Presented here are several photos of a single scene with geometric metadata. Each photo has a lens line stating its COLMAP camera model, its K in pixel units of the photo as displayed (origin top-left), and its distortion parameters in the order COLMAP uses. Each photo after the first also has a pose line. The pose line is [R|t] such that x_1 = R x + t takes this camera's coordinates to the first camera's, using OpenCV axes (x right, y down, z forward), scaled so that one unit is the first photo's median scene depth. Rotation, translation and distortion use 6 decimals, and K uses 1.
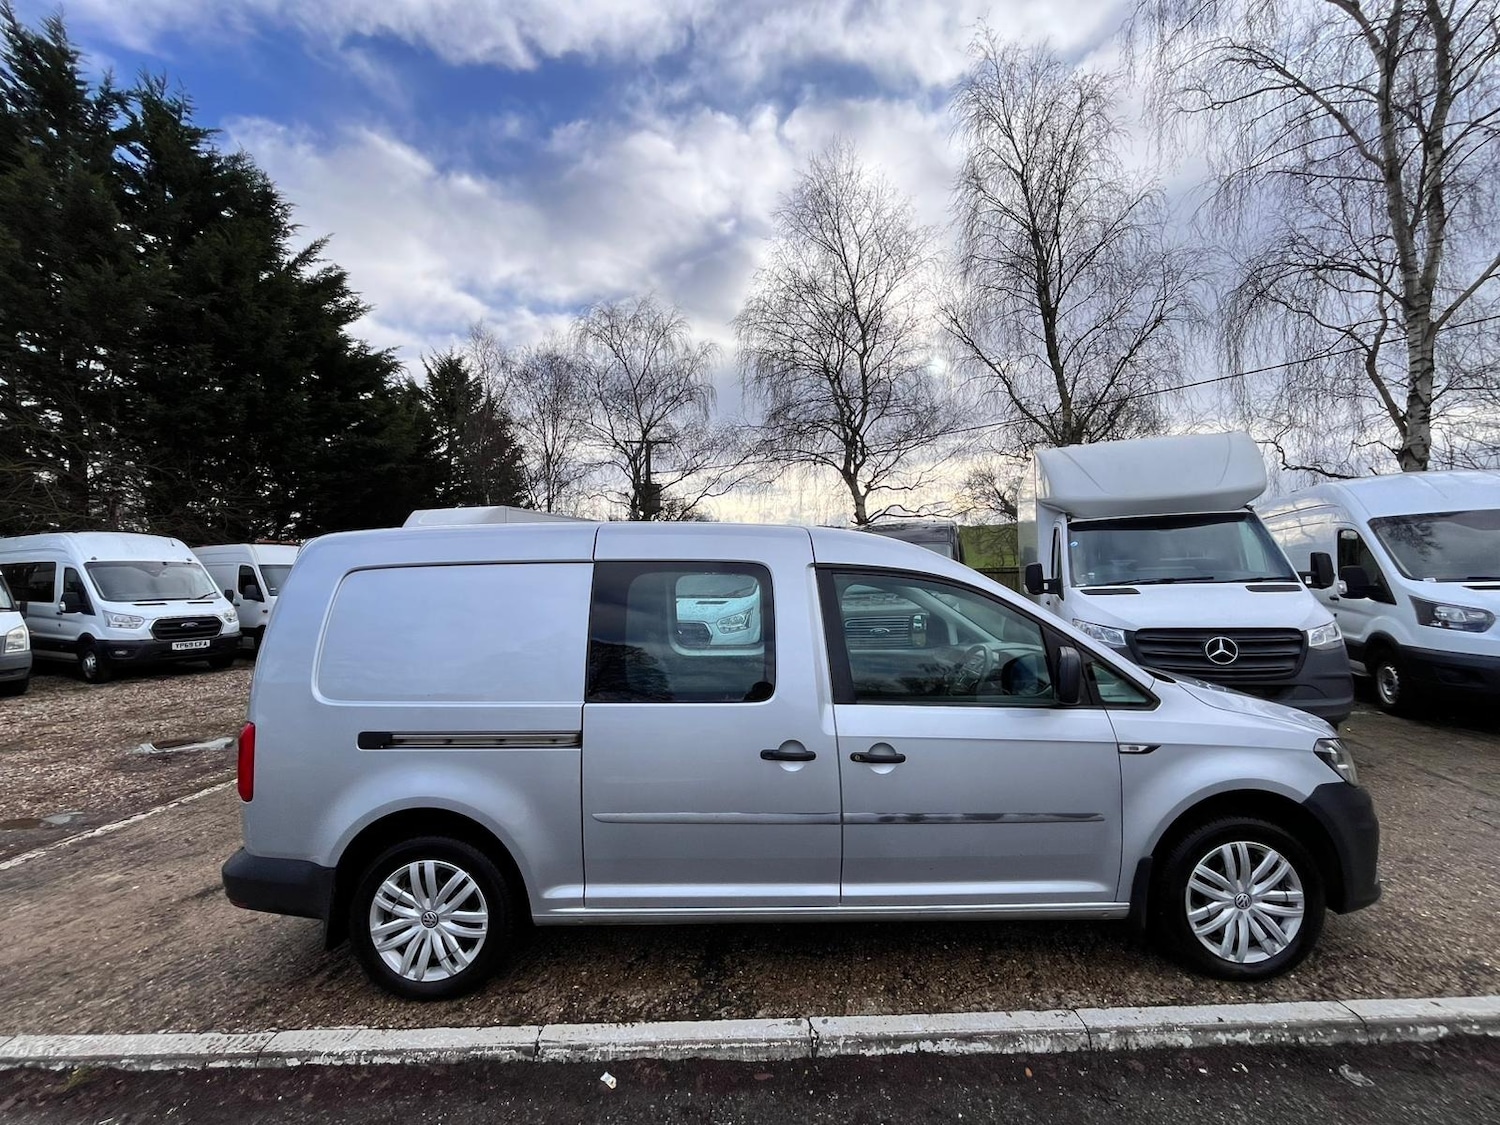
lens RADIAL K [[610.7, 0, 749.7], [0, 610.7, 566.8], [0, 0, 1]] dist [-0.001282, -0.000724]
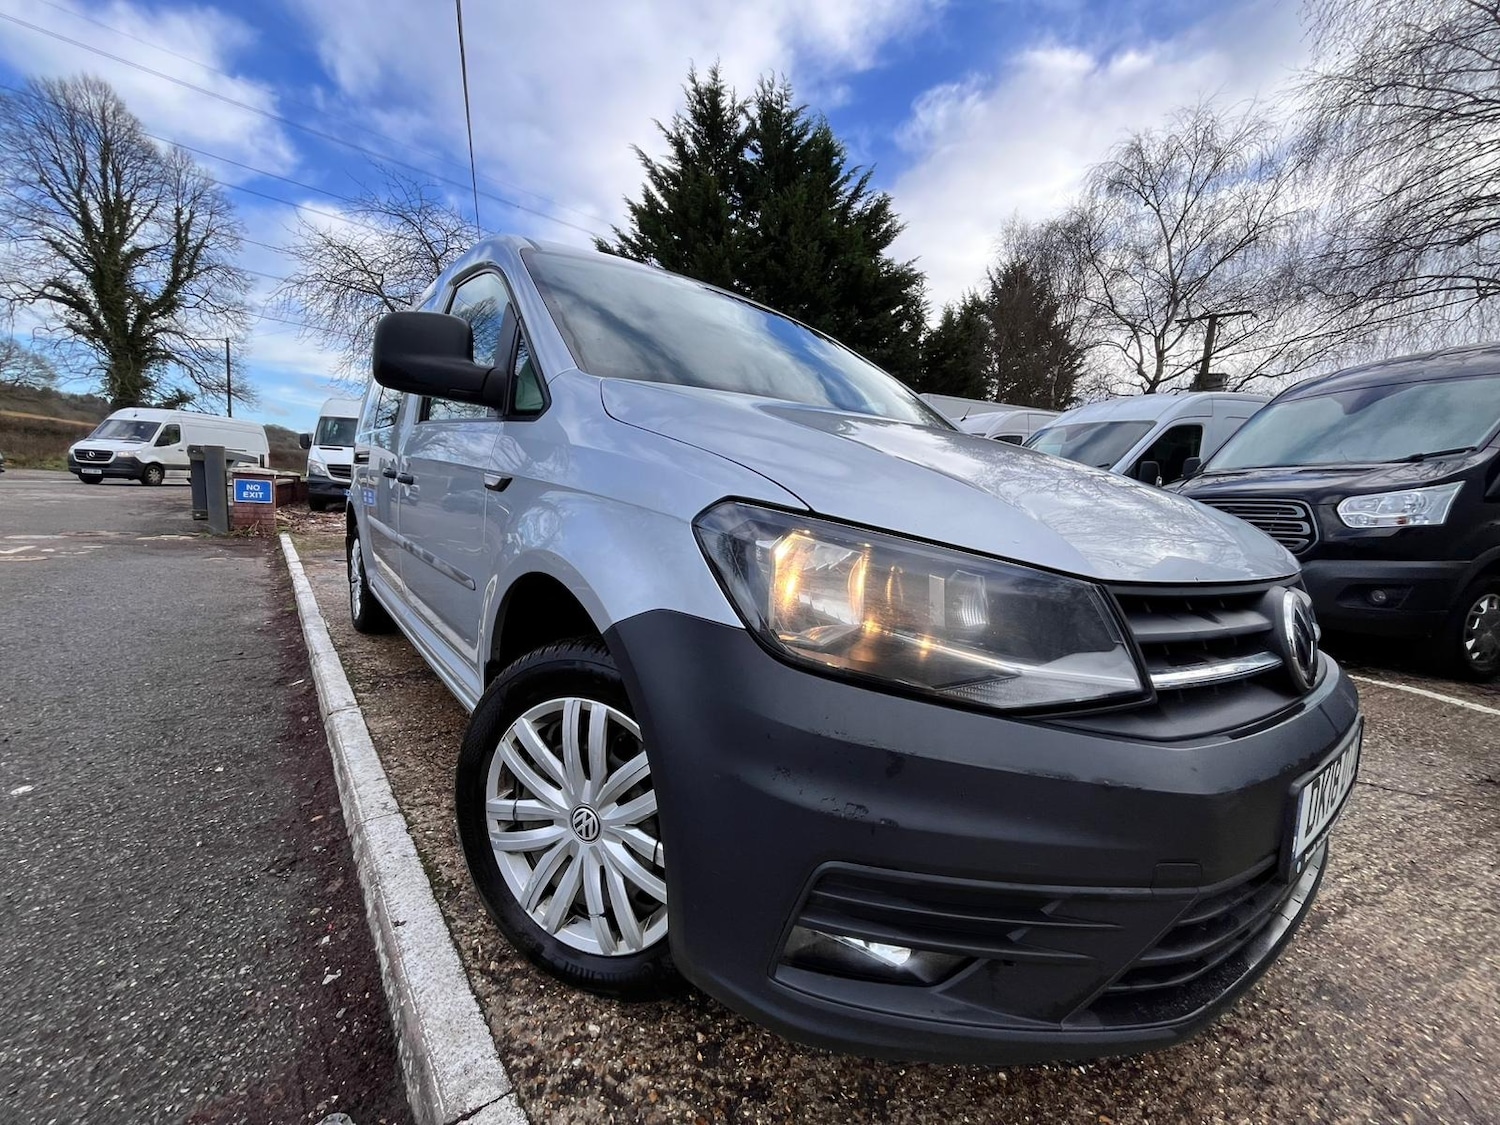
lens RADIAL K [[610.7, 0, 749.7], [0, 610.7, 566.8], [0, 0, 1]] dist [-0.001282, -0.000724]
pose [[0.618757, 0.151289, -0.770877, 0.574893], [-0.059408, 0.987482, 0.146114, 0.125934], [0.783333, -0.044613, 0.620000, 0.382659]]
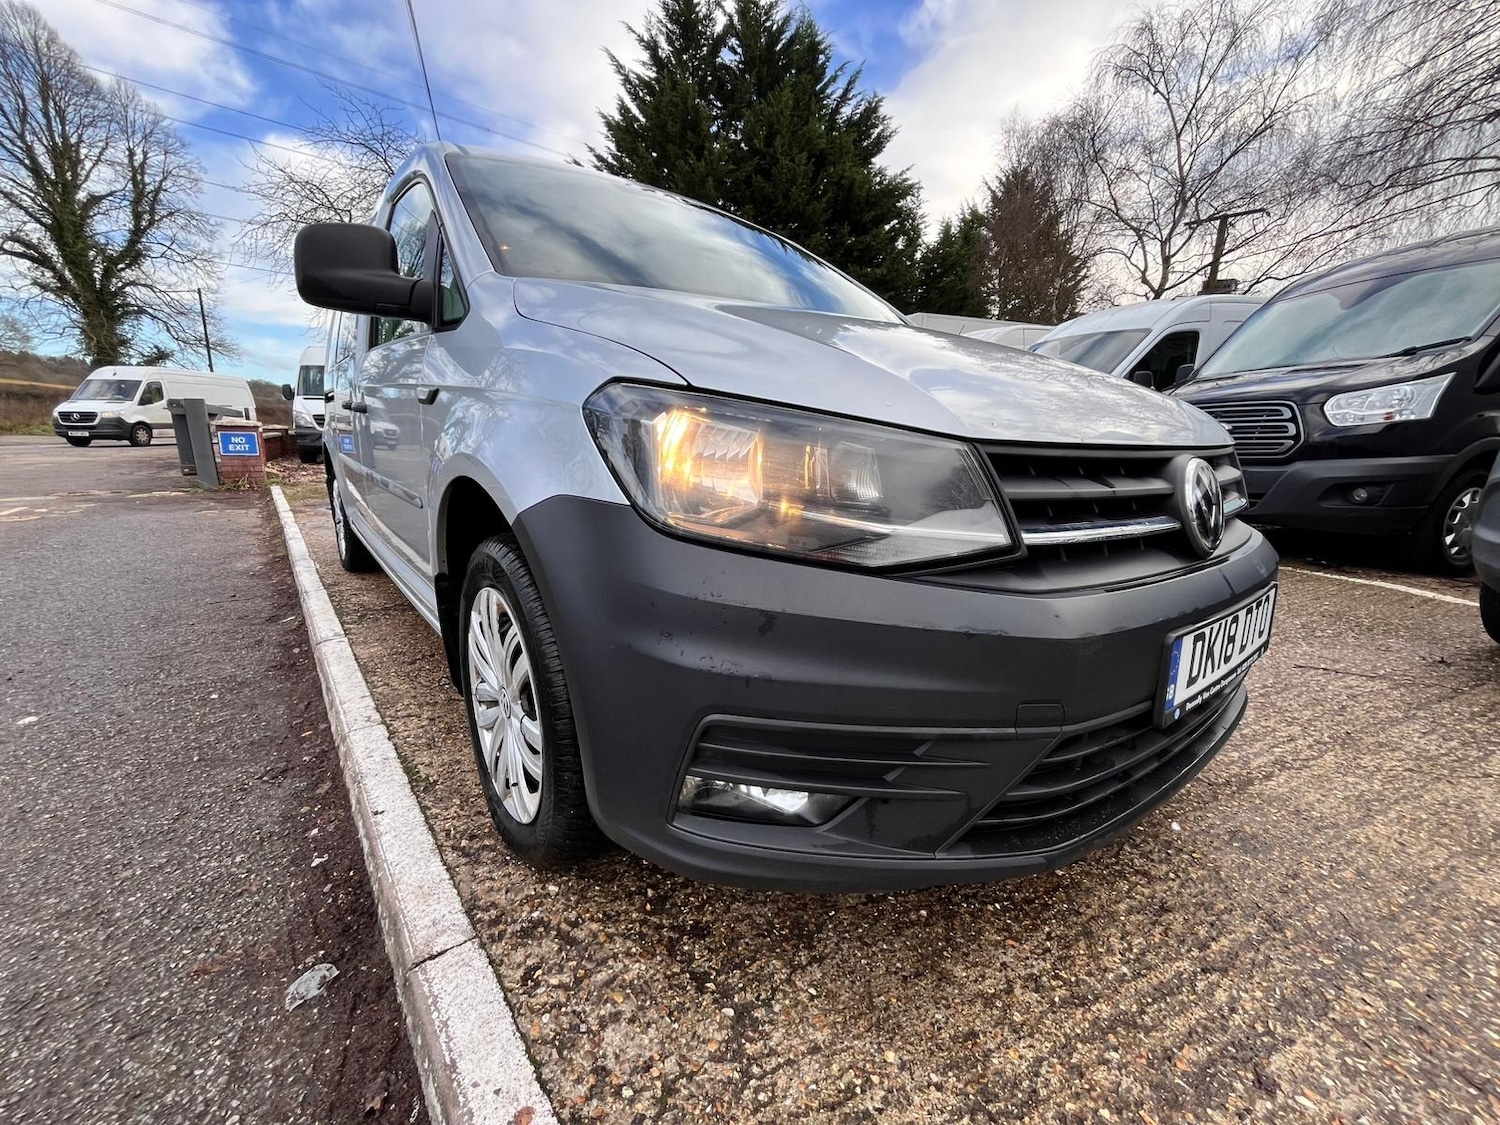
lens RADIAL K [[610.7, 0, 749.7], [0, 610.7, 566.8], [0, 0, 1]] dist [-0.001282, -0.000724]
pose [[0.621704, 0.202251, -0.756689, 0.599121], [-0.017039, 0.969350, 0.245092, 0.140556], [0.783067, -0.139482, 0.606095, 0.398444]]
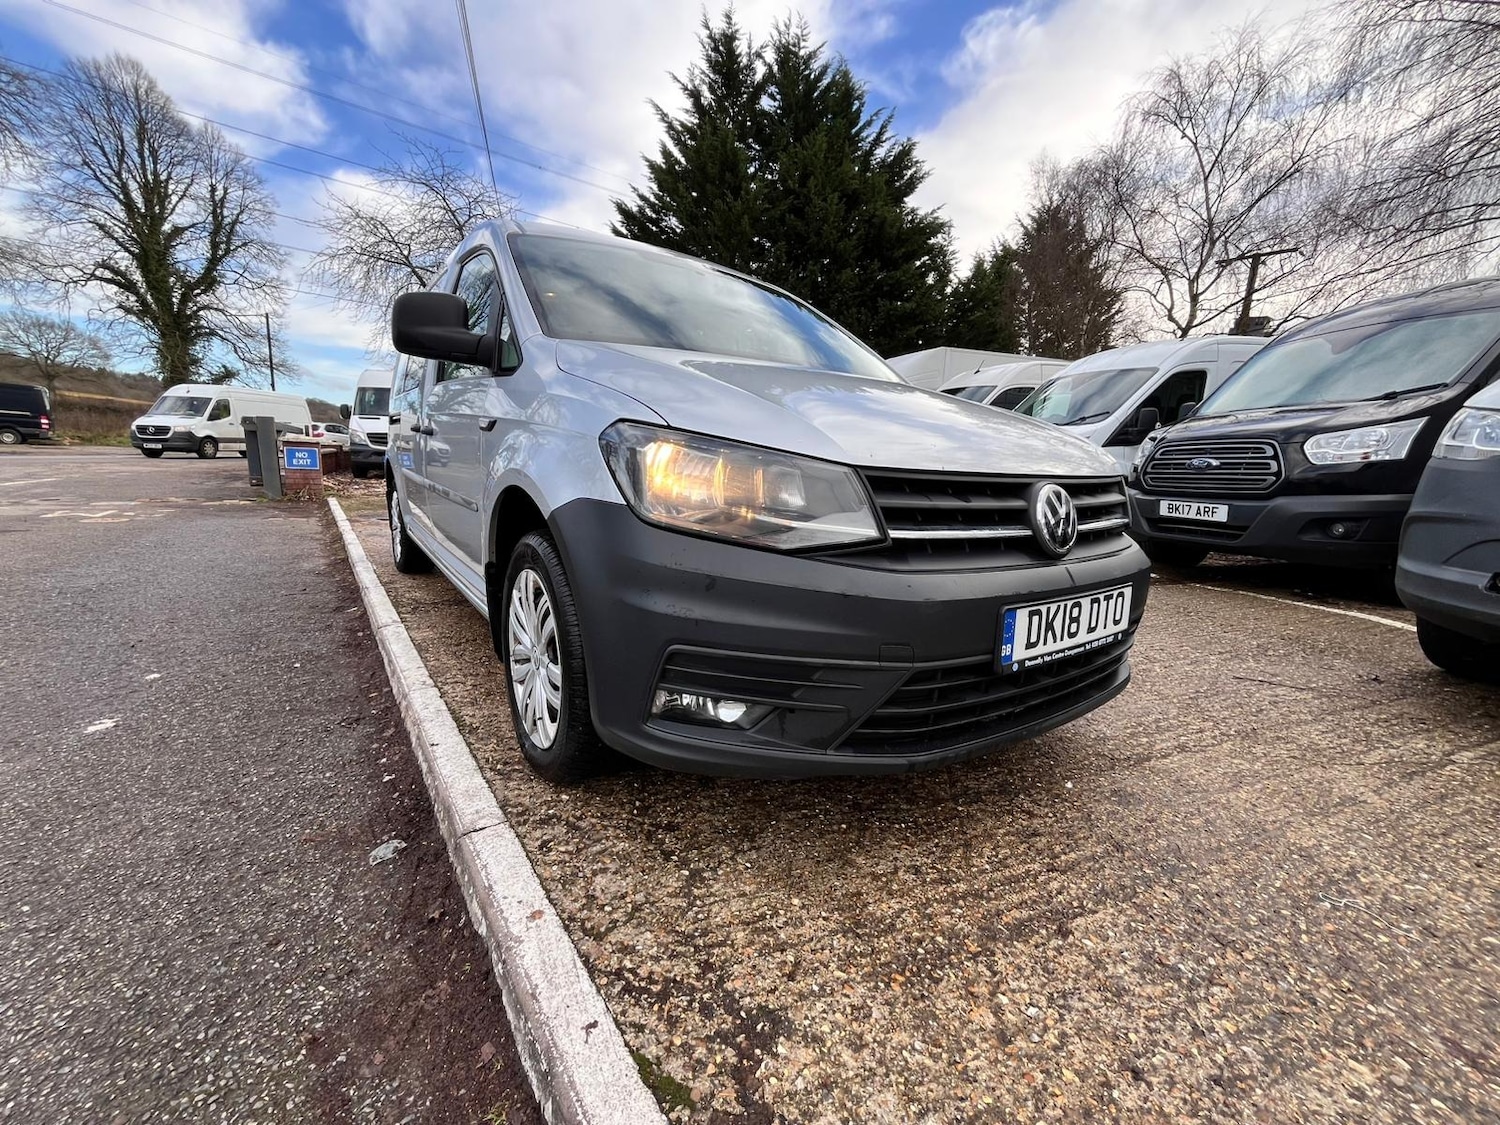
lens RADIAL K [[610.5, 0, 750.2], [0, 610.5, 567.2], [0, 0, 1]] dist [0.000752, -0.001875]
pose [[0.580621, 0.189977, -0.791700, 0.673124], [-0.036897, 0.977537, 0.207511, 0.137569], [0.813338, -0.091274, 0.574587, 0.374629]]
